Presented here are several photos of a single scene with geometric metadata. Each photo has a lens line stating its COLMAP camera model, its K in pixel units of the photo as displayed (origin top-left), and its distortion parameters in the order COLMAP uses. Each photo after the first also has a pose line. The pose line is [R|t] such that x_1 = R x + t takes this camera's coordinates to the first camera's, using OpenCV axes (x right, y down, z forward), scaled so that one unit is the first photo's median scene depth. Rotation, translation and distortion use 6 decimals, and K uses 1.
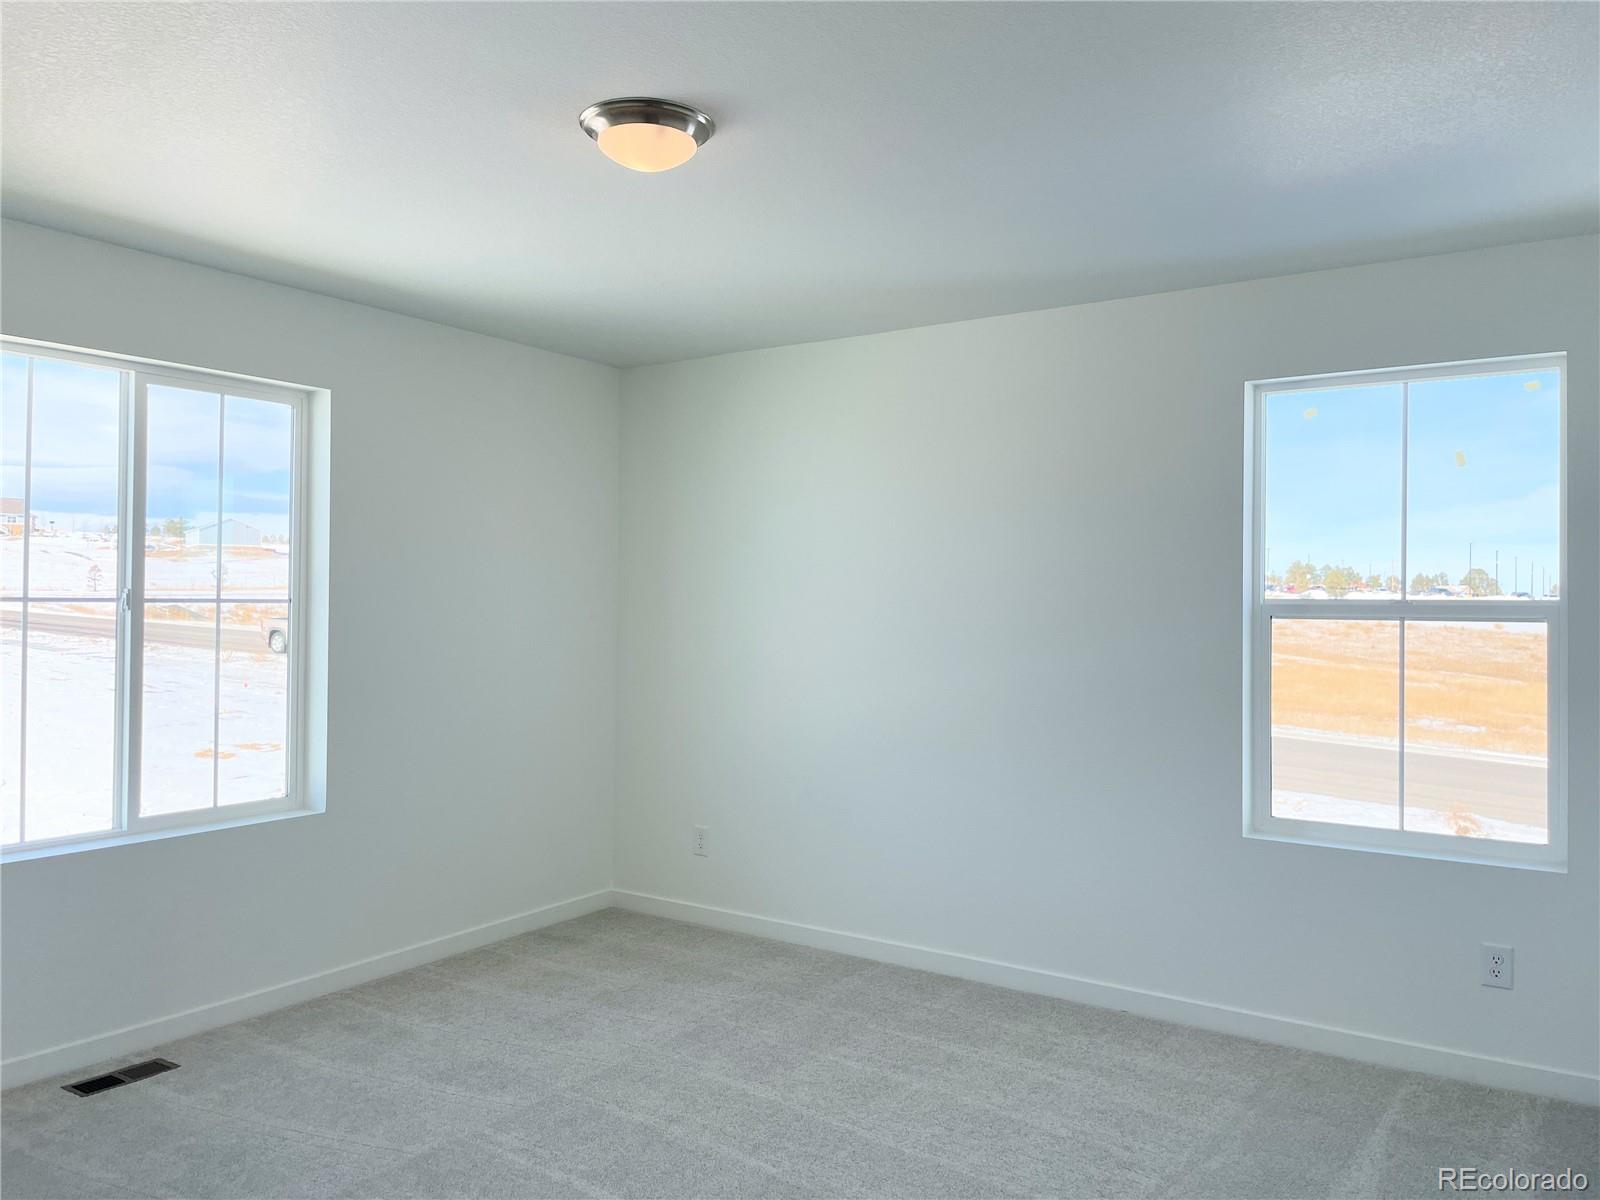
lens RADIAL K [[1205.0, 0, 800.0], [0, 1205.0, 600.0], [0, 0, 1]] dist [-0.004862, -0.005235]
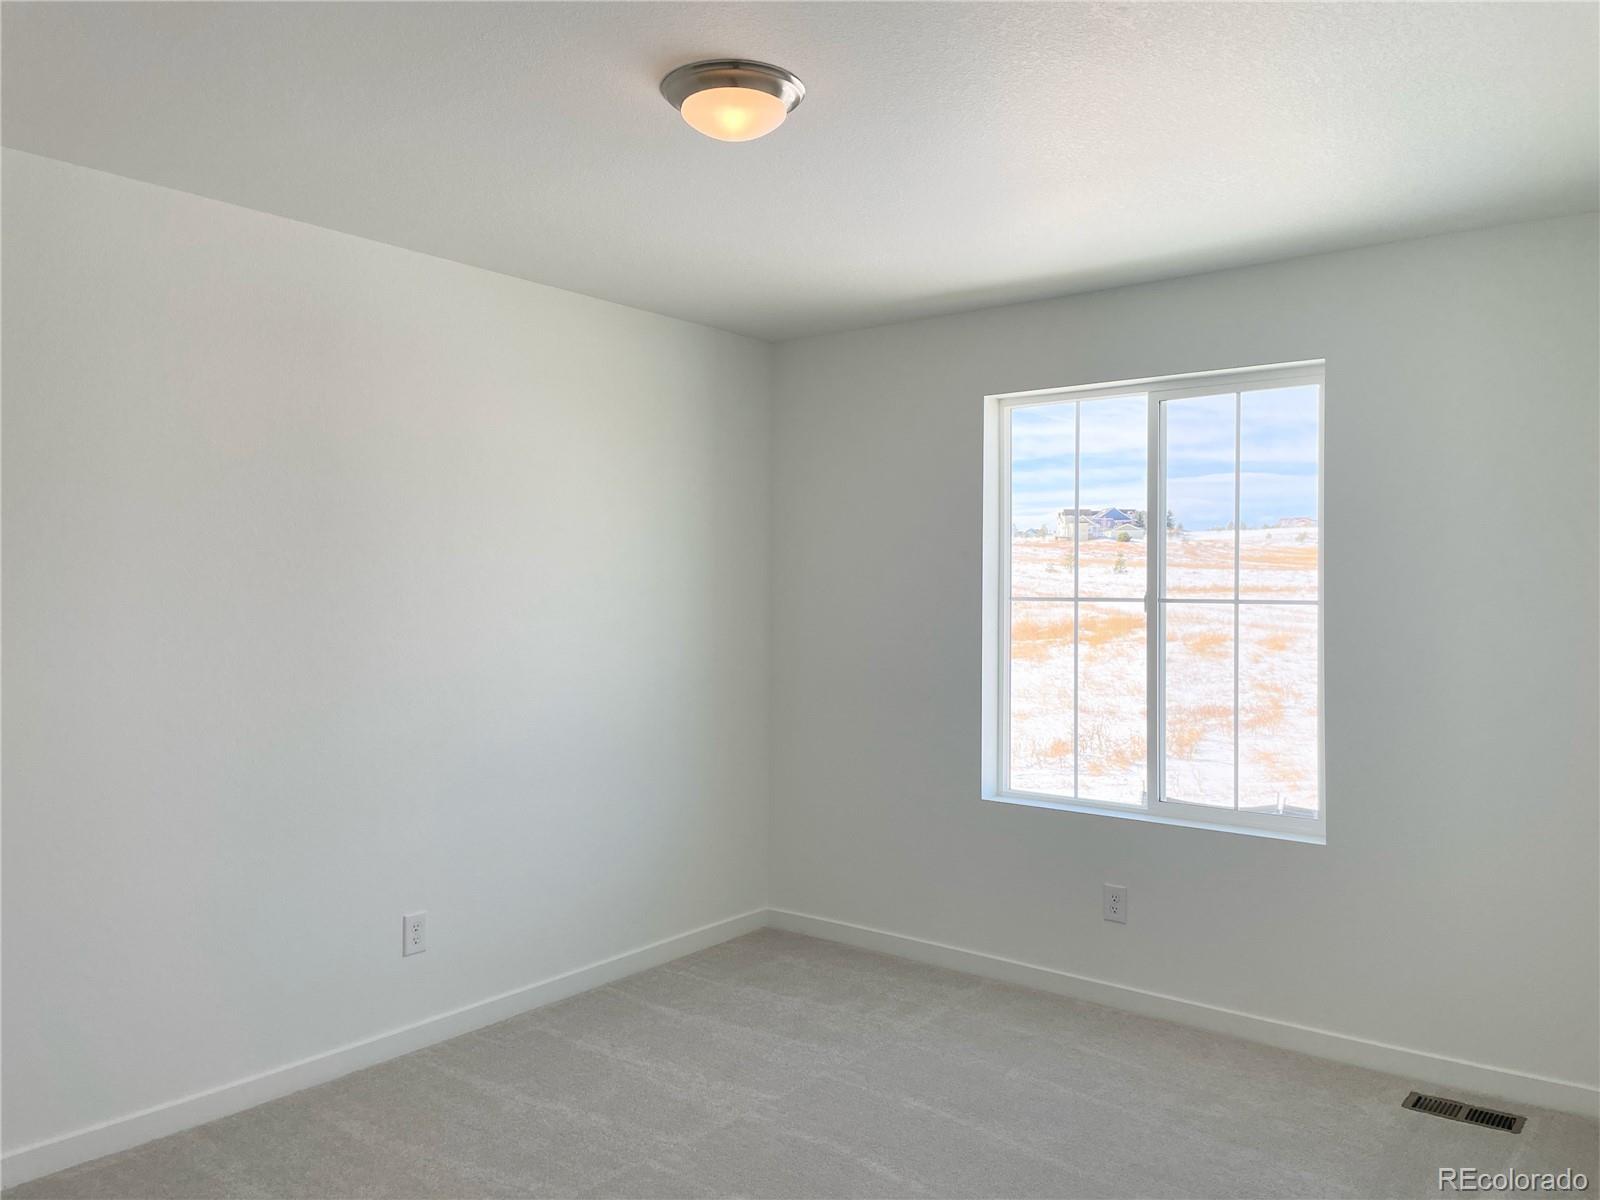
lens RADIAL K [[1205.0, 0, 800.0], [0, 1205.0, 600.0], [0, 0, 1]] dist [-0.004862, -0.005235]
pose [[-0.044190, -0.008546, -0.998987, 0.557025], [-0.007380, 0.999939, -0.008227, 0.011405], [0.998996, 0.007008, -0.044251, 0.724691]]
